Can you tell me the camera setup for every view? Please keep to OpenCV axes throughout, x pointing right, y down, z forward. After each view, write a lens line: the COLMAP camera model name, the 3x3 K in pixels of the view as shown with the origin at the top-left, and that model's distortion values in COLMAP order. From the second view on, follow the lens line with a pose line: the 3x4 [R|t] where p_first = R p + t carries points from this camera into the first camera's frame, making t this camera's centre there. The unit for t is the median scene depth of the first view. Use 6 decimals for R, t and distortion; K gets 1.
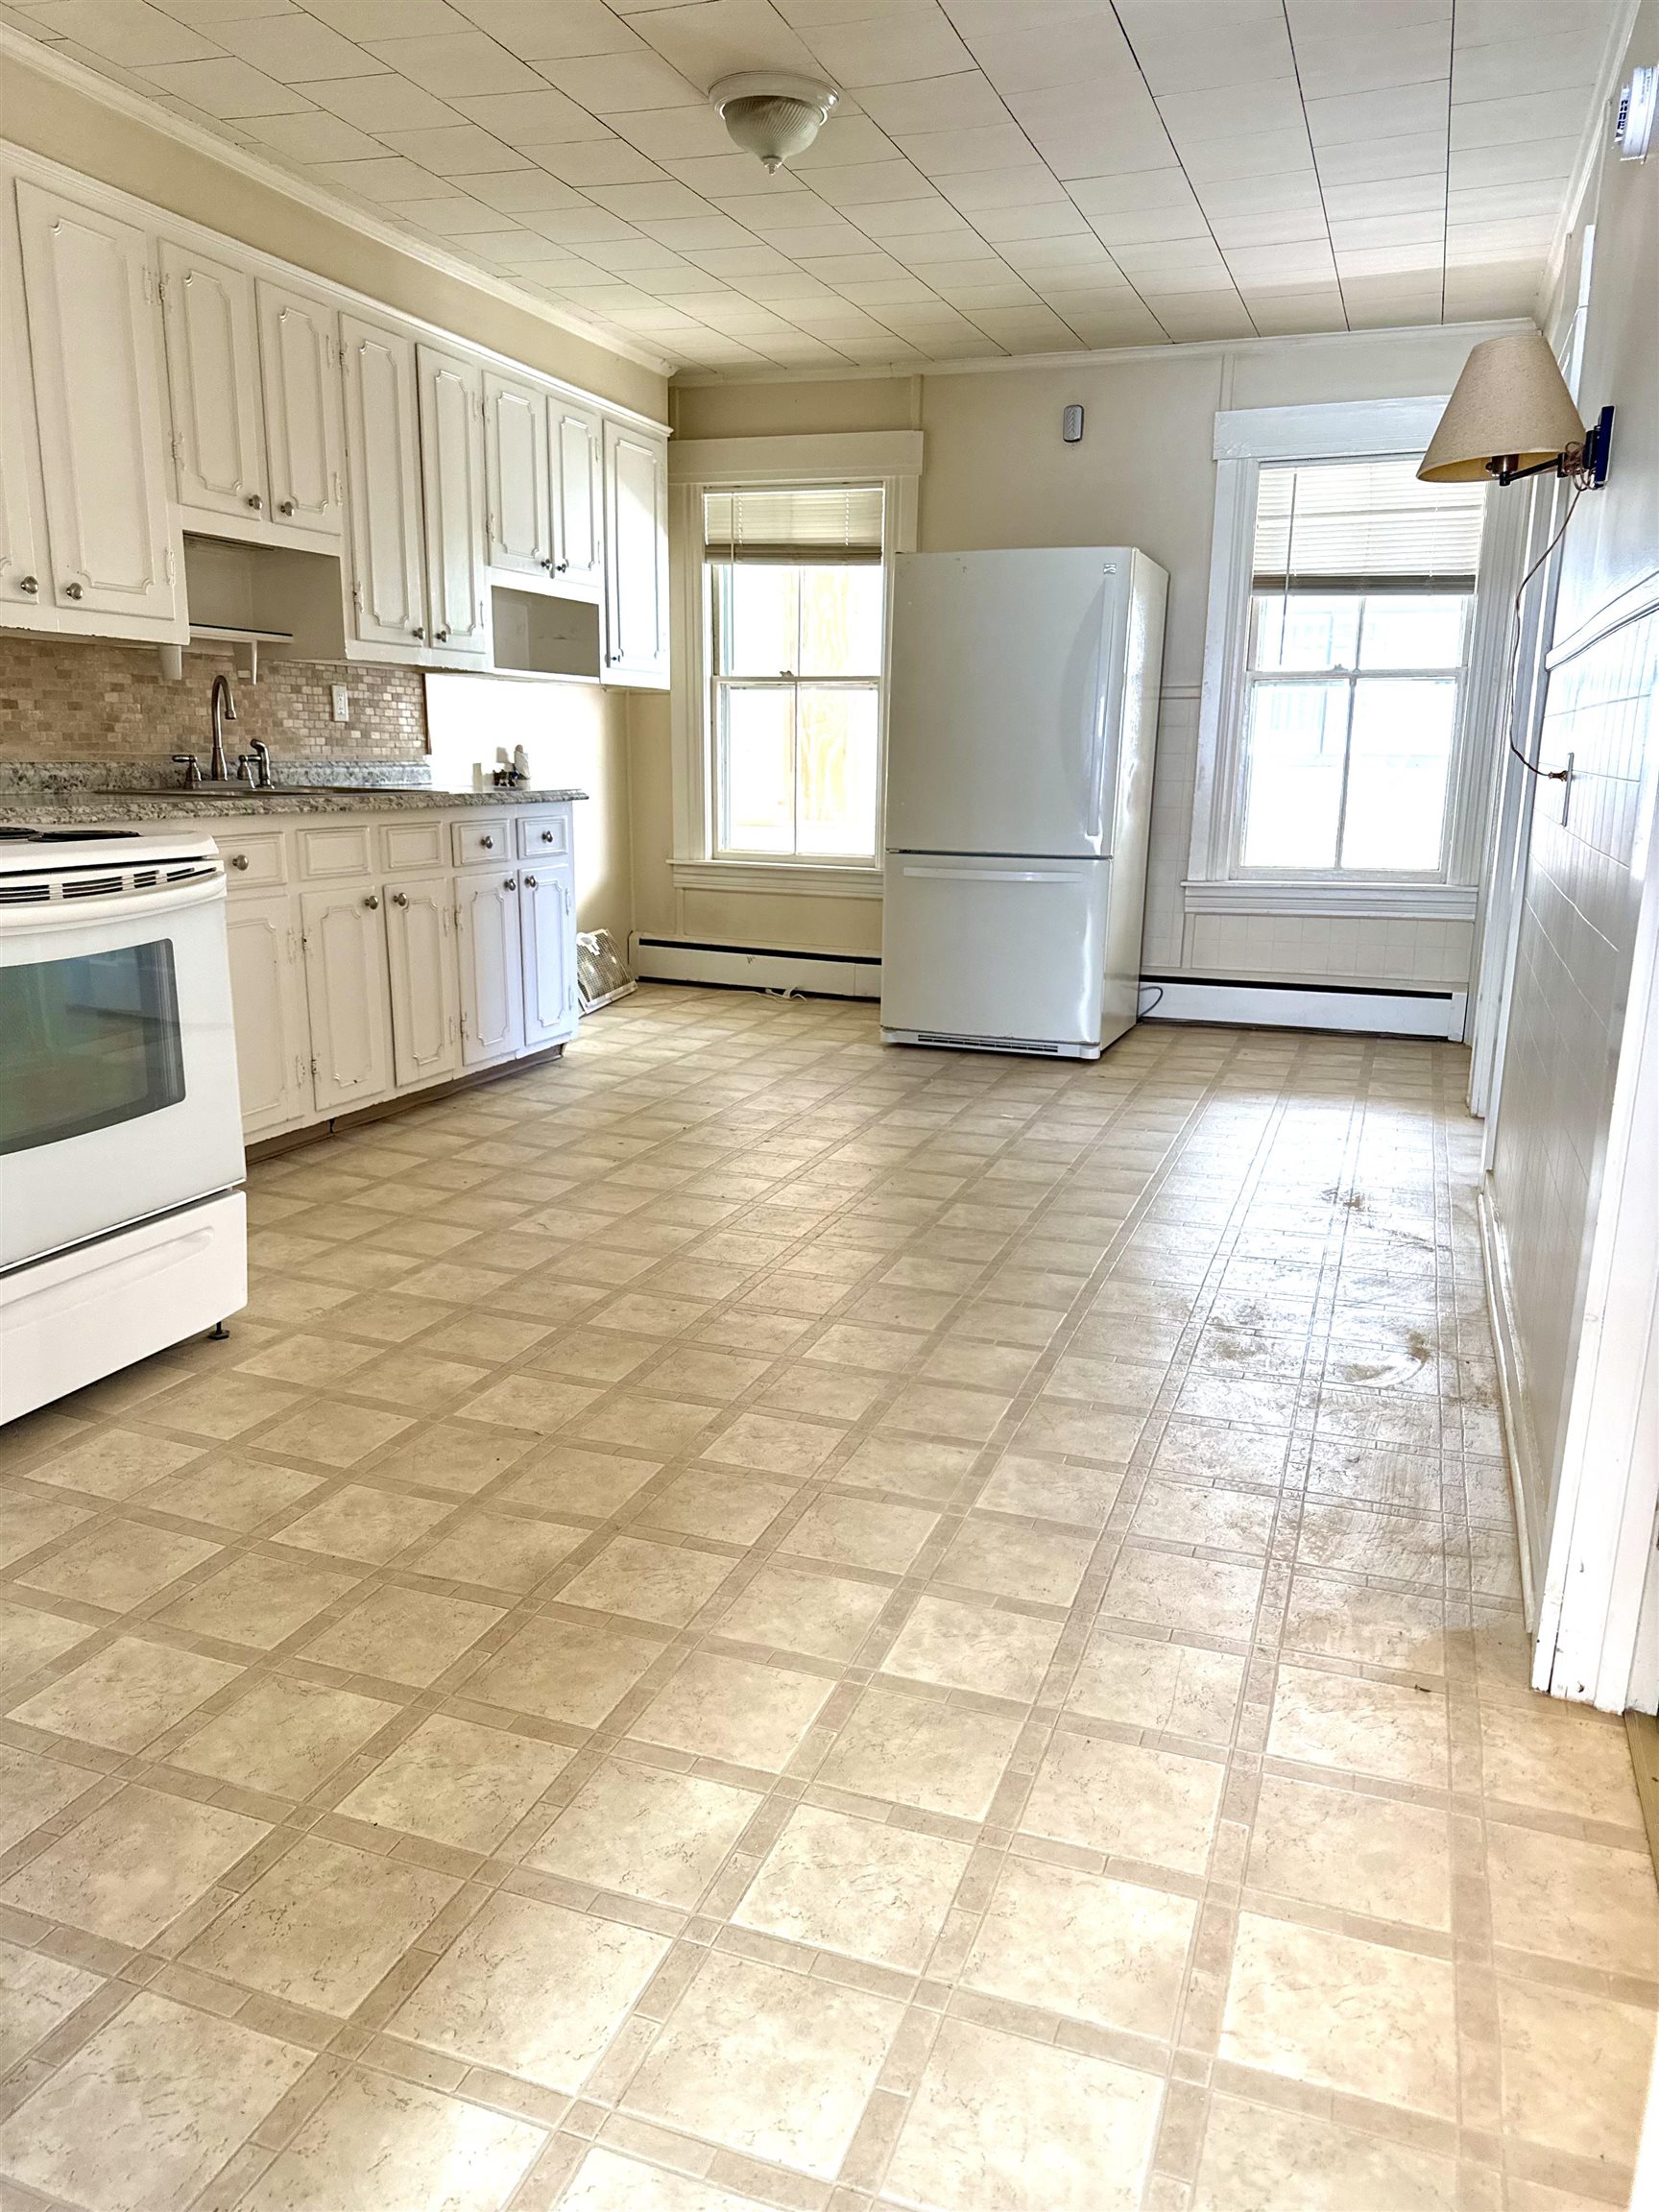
lens RADIAL K [[1572.4, 0, 829.5], [0, 1572.4, 1106.0], [0, 0, 1]] dist [0.129587, -0.194653]
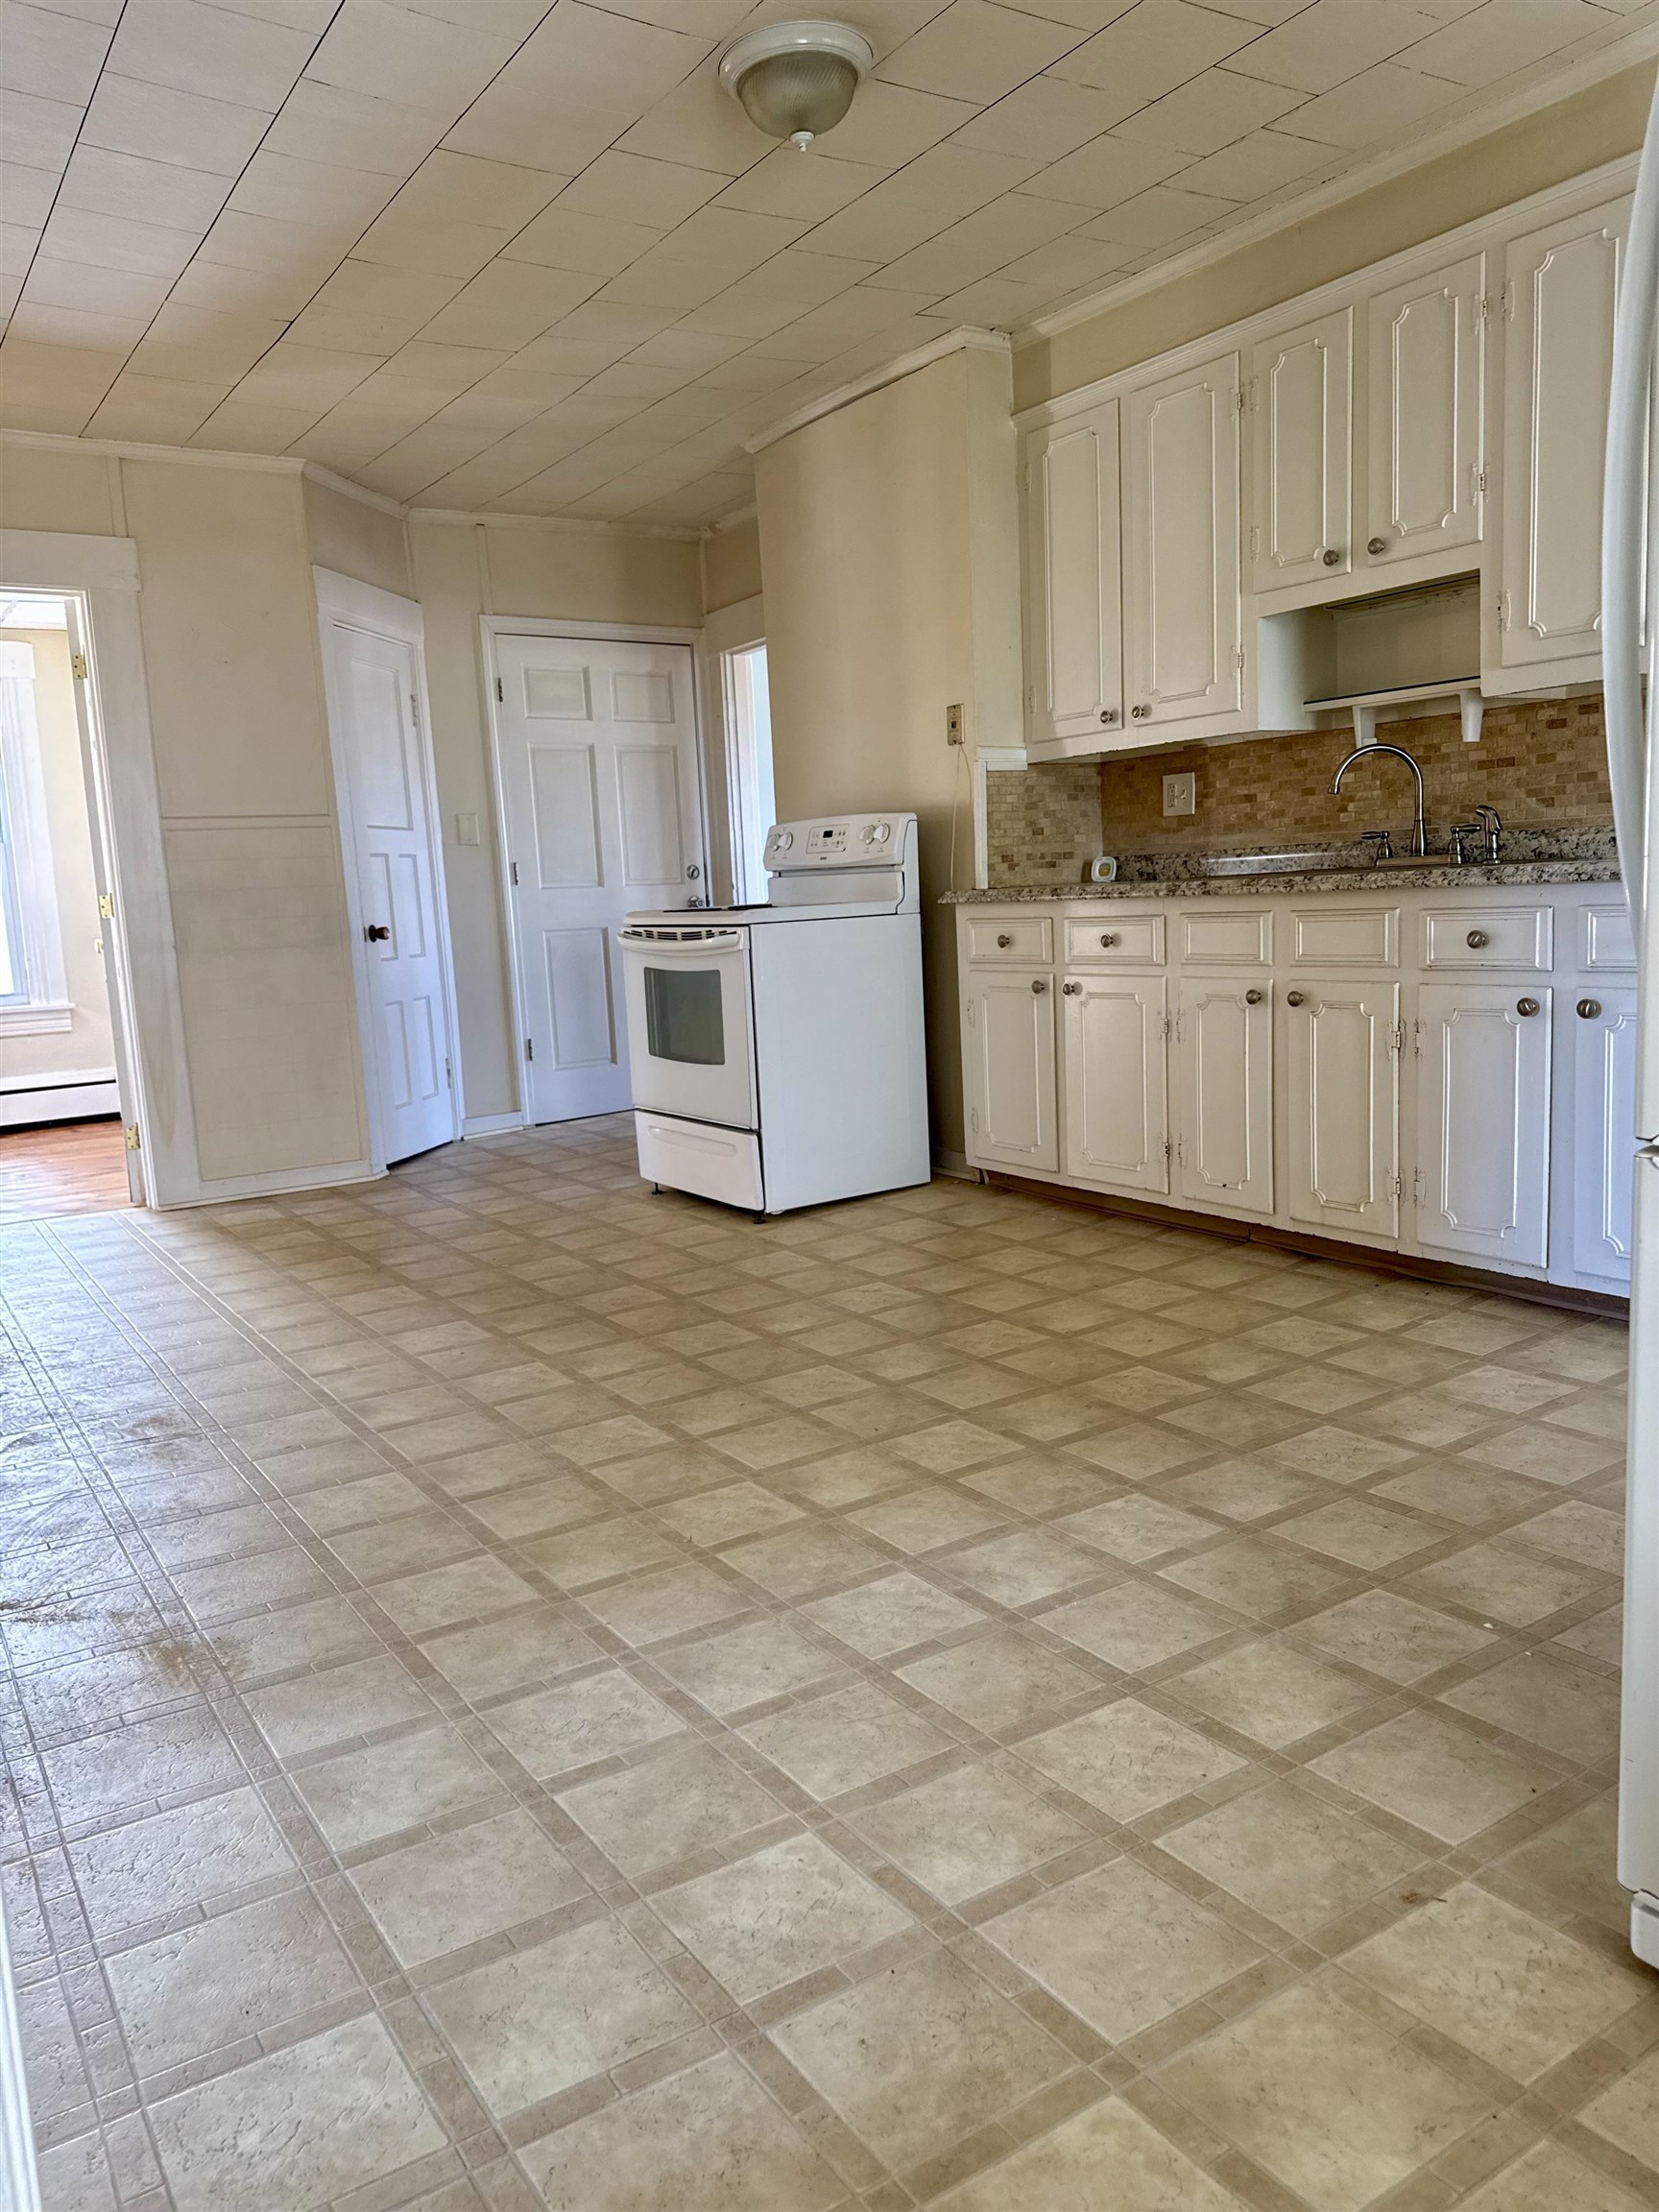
lens RADIAL K [[1572.4, 0, 829.5], [0, 1572.4, 1106.0], [0, 0, 1]] dist [0.129587, -0.194653]
pose [[-0.601304, 0.130904, -0.788225, 0.582416], [-0.132530, 0.956484, 0.259949, -0.280422], [0.787953, 0.260772, -0.557789, 1.384818]]
